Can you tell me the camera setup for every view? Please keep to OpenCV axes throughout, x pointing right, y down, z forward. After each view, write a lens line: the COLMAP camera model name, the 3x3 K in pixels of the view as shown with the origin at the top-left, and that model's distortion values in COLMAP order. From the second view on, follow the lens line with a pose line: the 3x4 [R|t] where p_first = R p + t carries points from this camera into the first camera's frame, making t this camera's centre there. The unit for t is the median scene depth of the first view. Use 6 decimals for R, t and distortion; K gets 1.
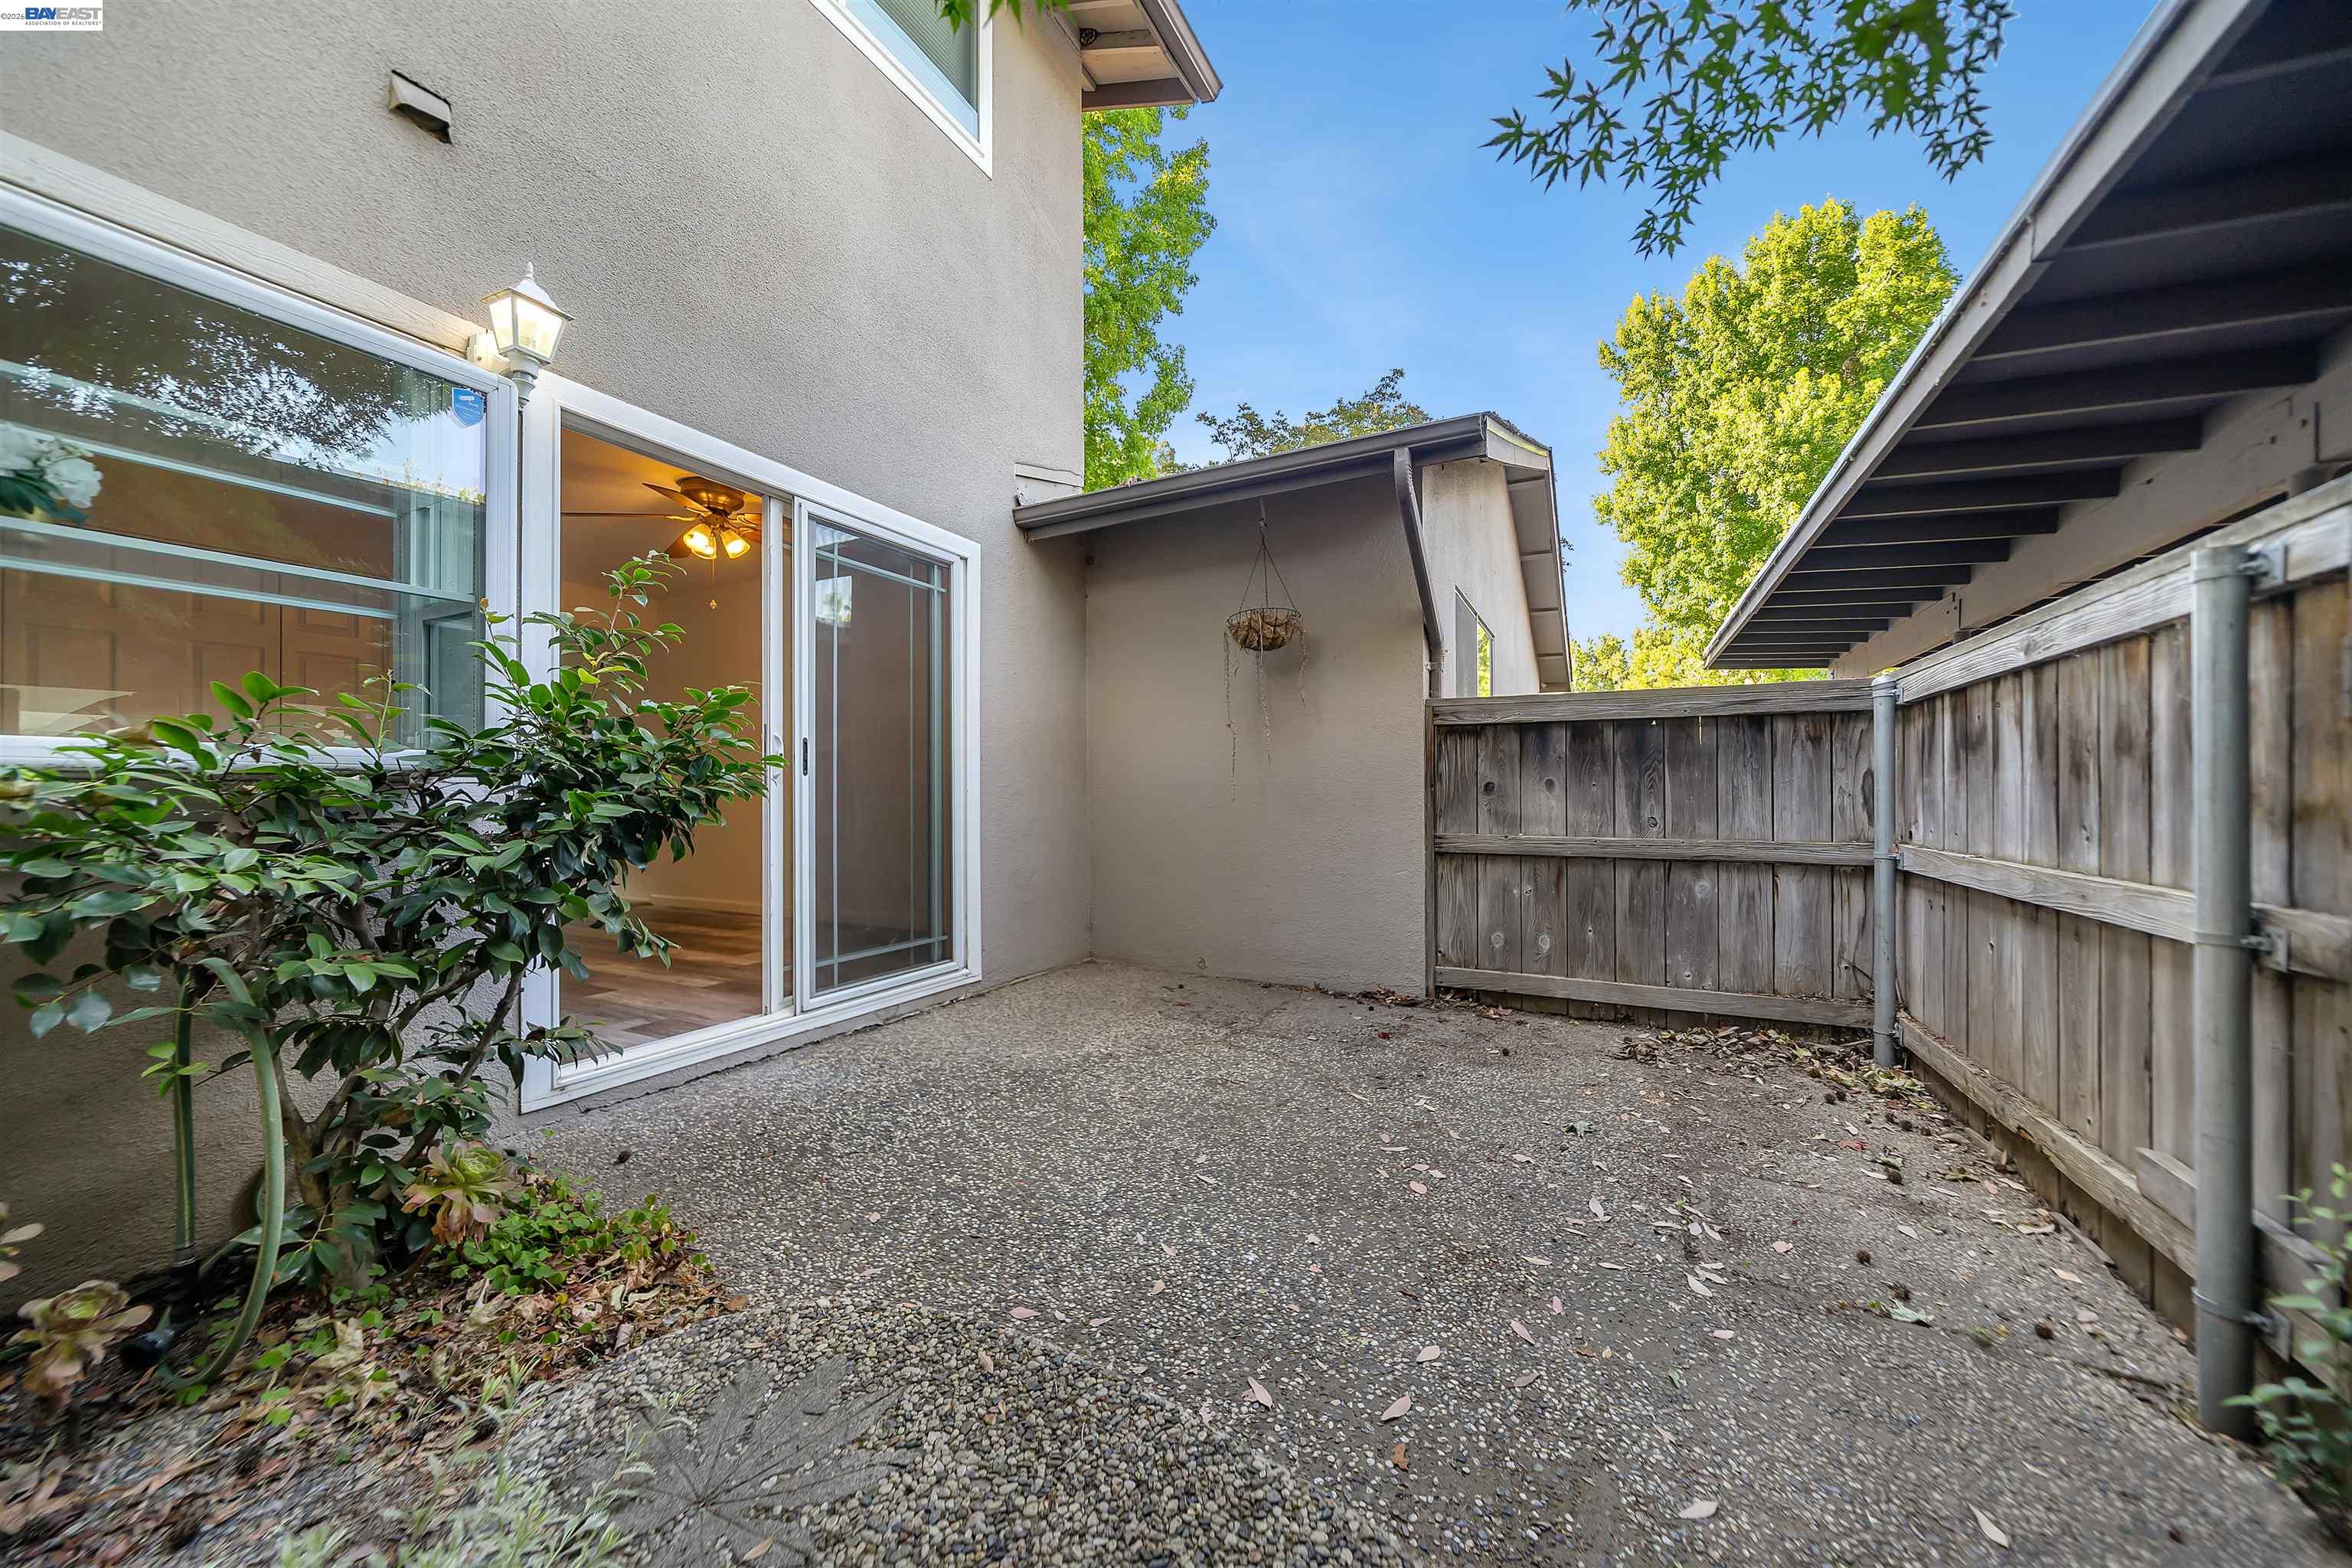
lens RADIAL K [[810.6, 0, 1162.4], [0, 810.6, 792.2], [0, 0, 1]] dist [-0.008696, 0.000026]
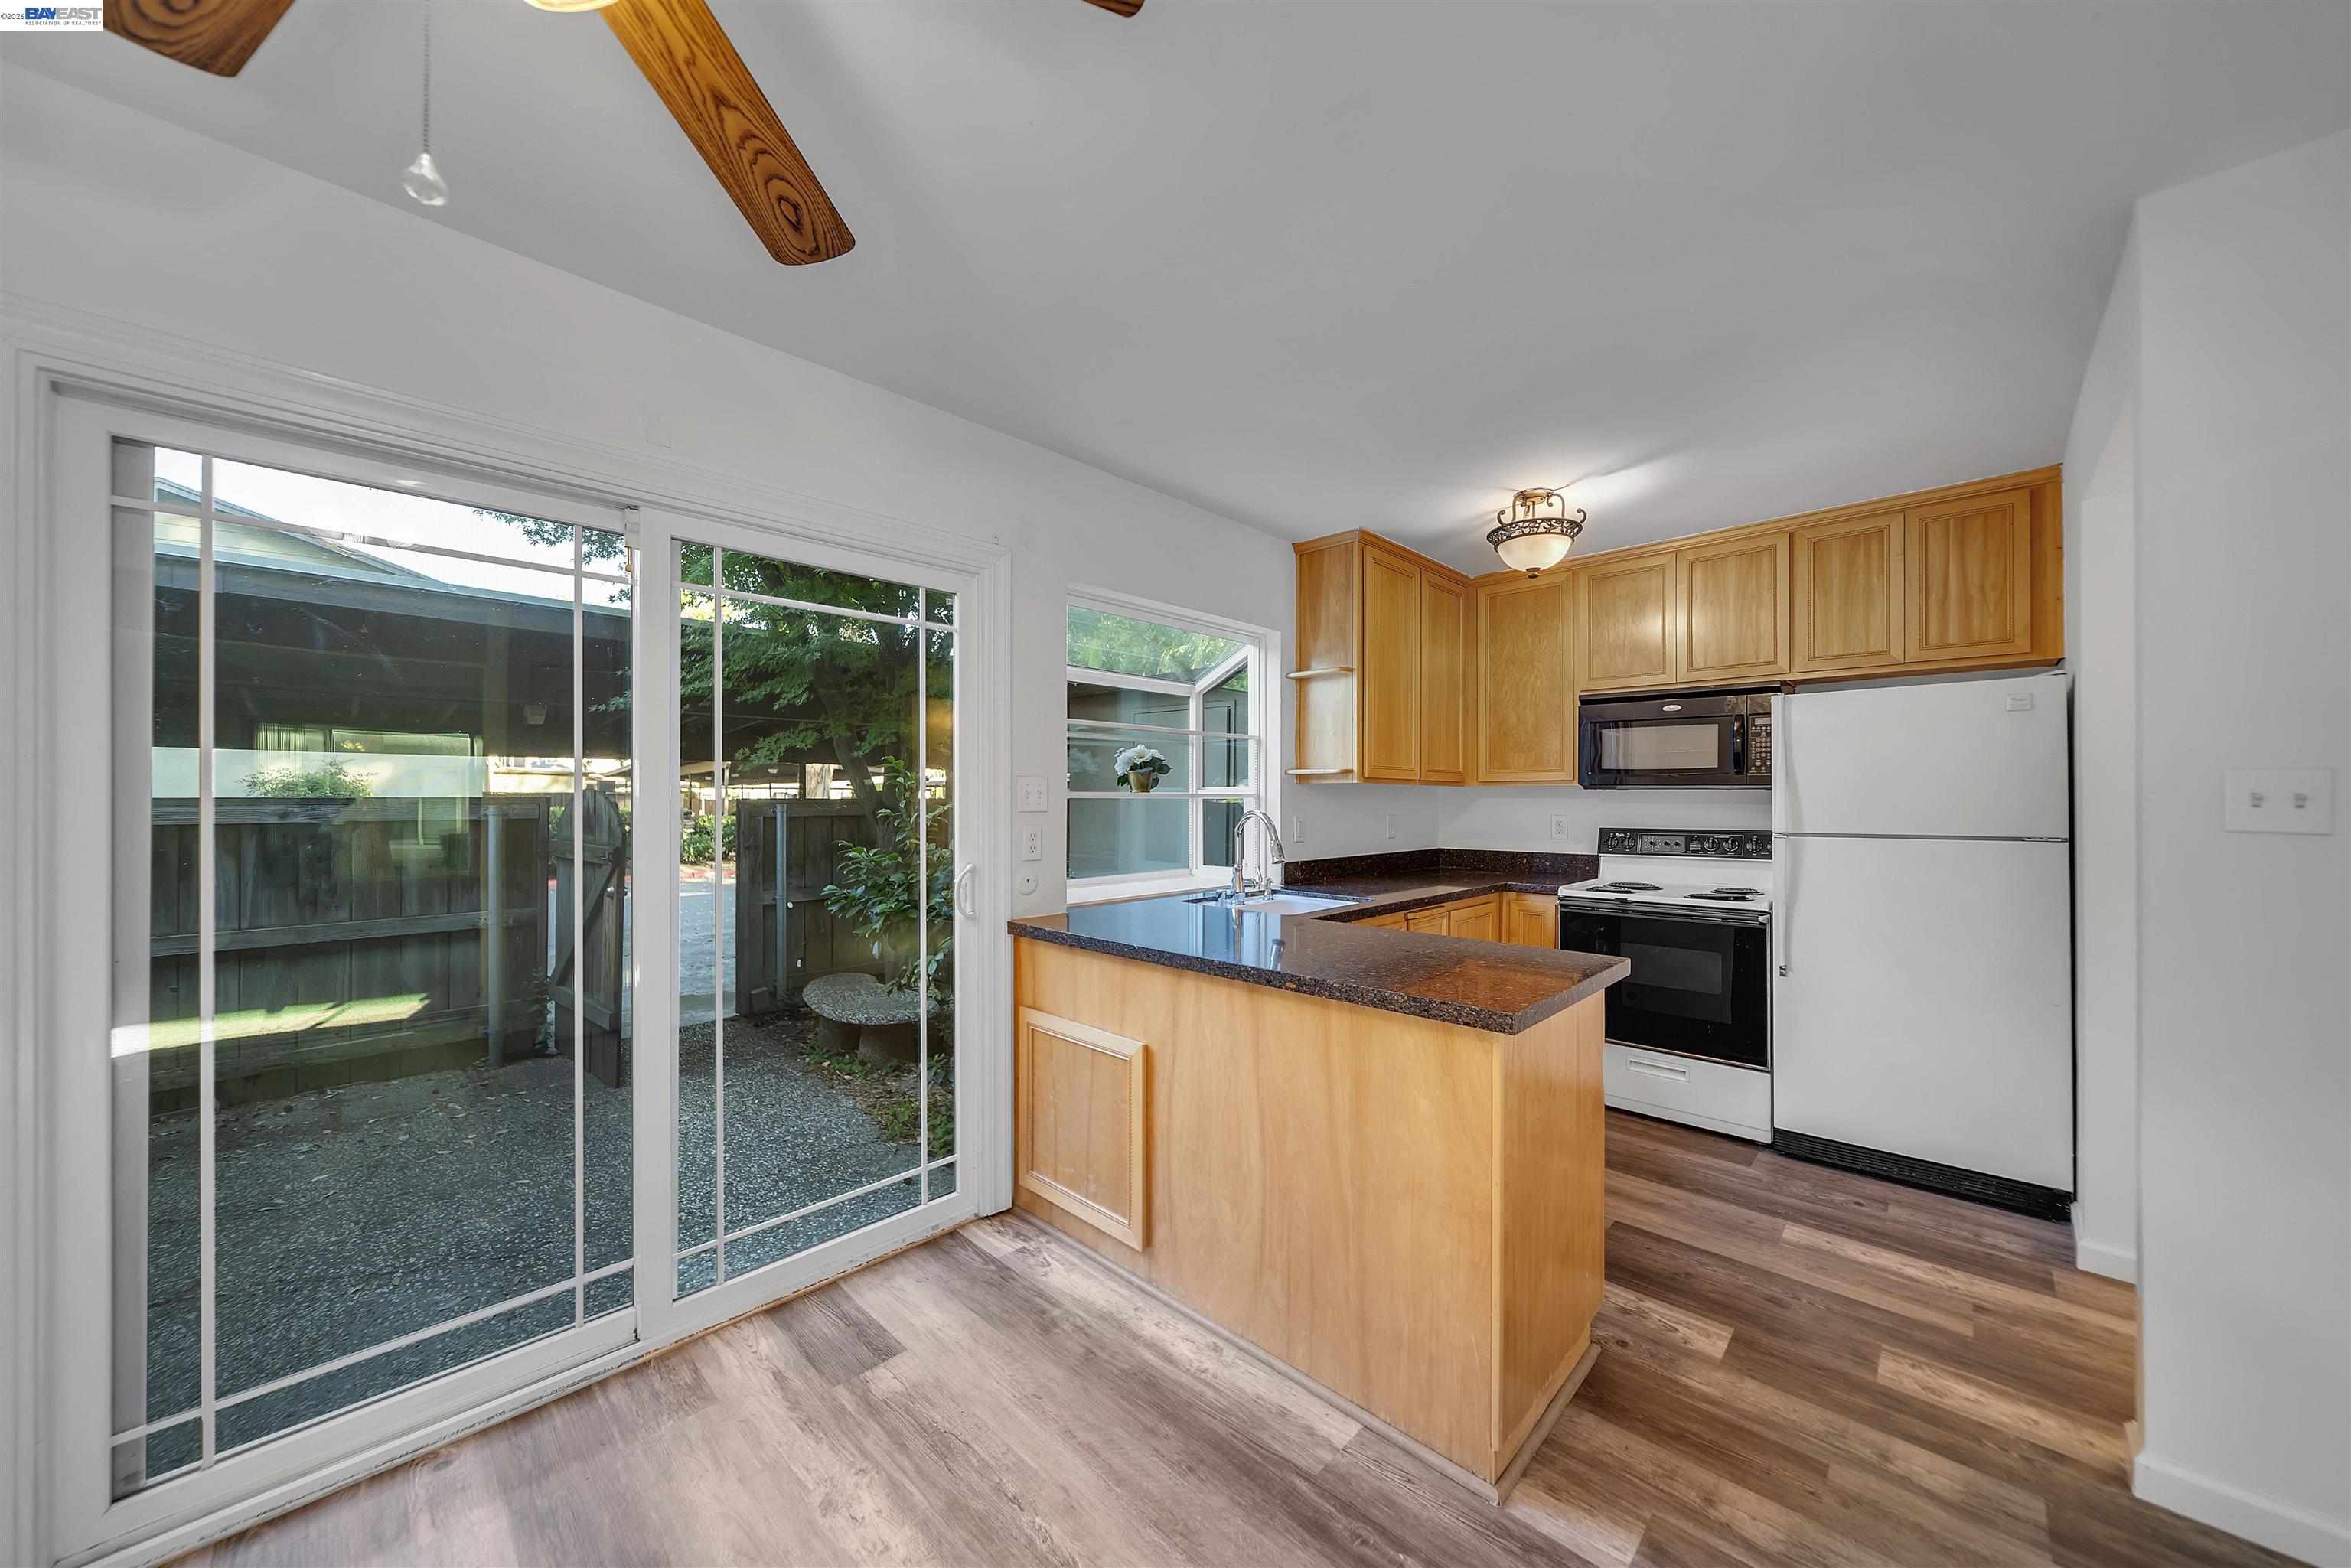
lens RADIAL K [[821.2, 0, 1181.9], [0, 821.2, 797.8], [0, 0, 1]] dist [-0.004448, 0.000778]
pose [[-0.962654, 0.003959, 0.270704, -0.974701], [0.003584, 0.999992, -0.001881, -0.131280], [-0.270709, -0.000841, -0.962661, 1.442169]]
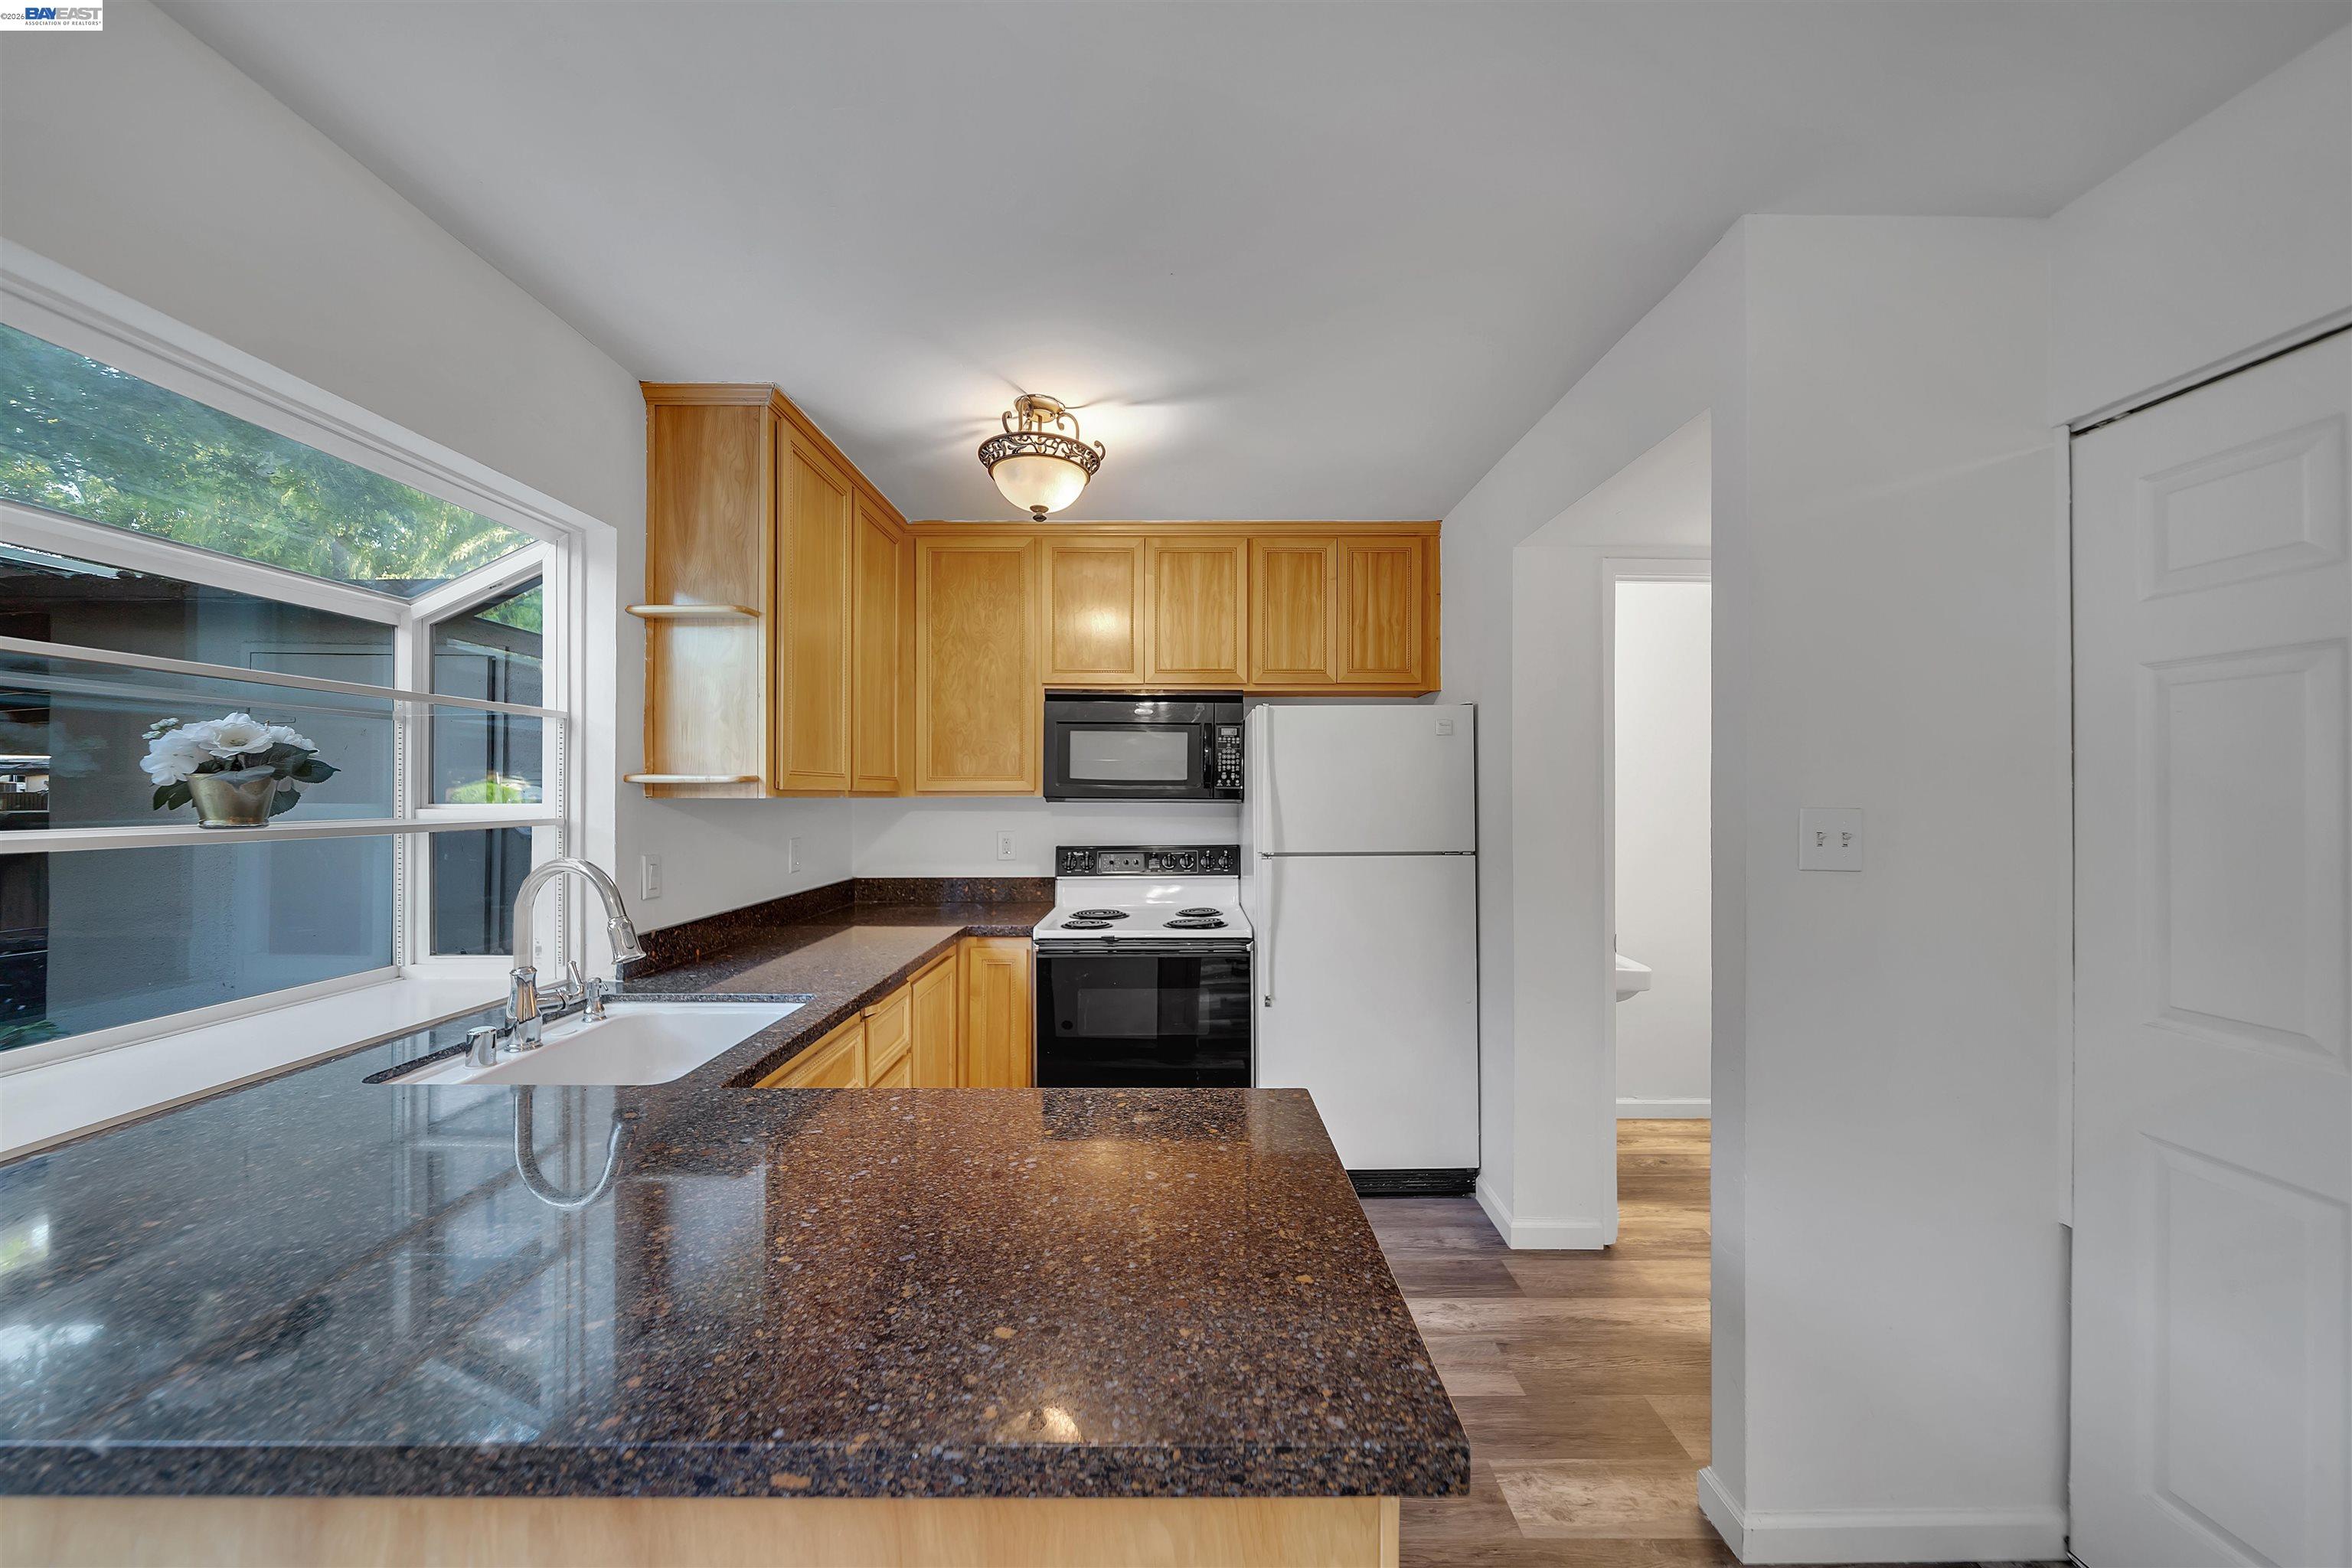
lens RADIAL K [[821.5, 0, 1175.7], [0, 821.5, 791.5], [0, 0, 1]] dist [-0.004448, 0.000778]
pose [[-0.883142, 0.004359, -0.469085, -0.885002], [0.004149, 0.999990, 0.001482, -0.157698], [0.469087, -0.000637, -0.883152, 1.083946]]
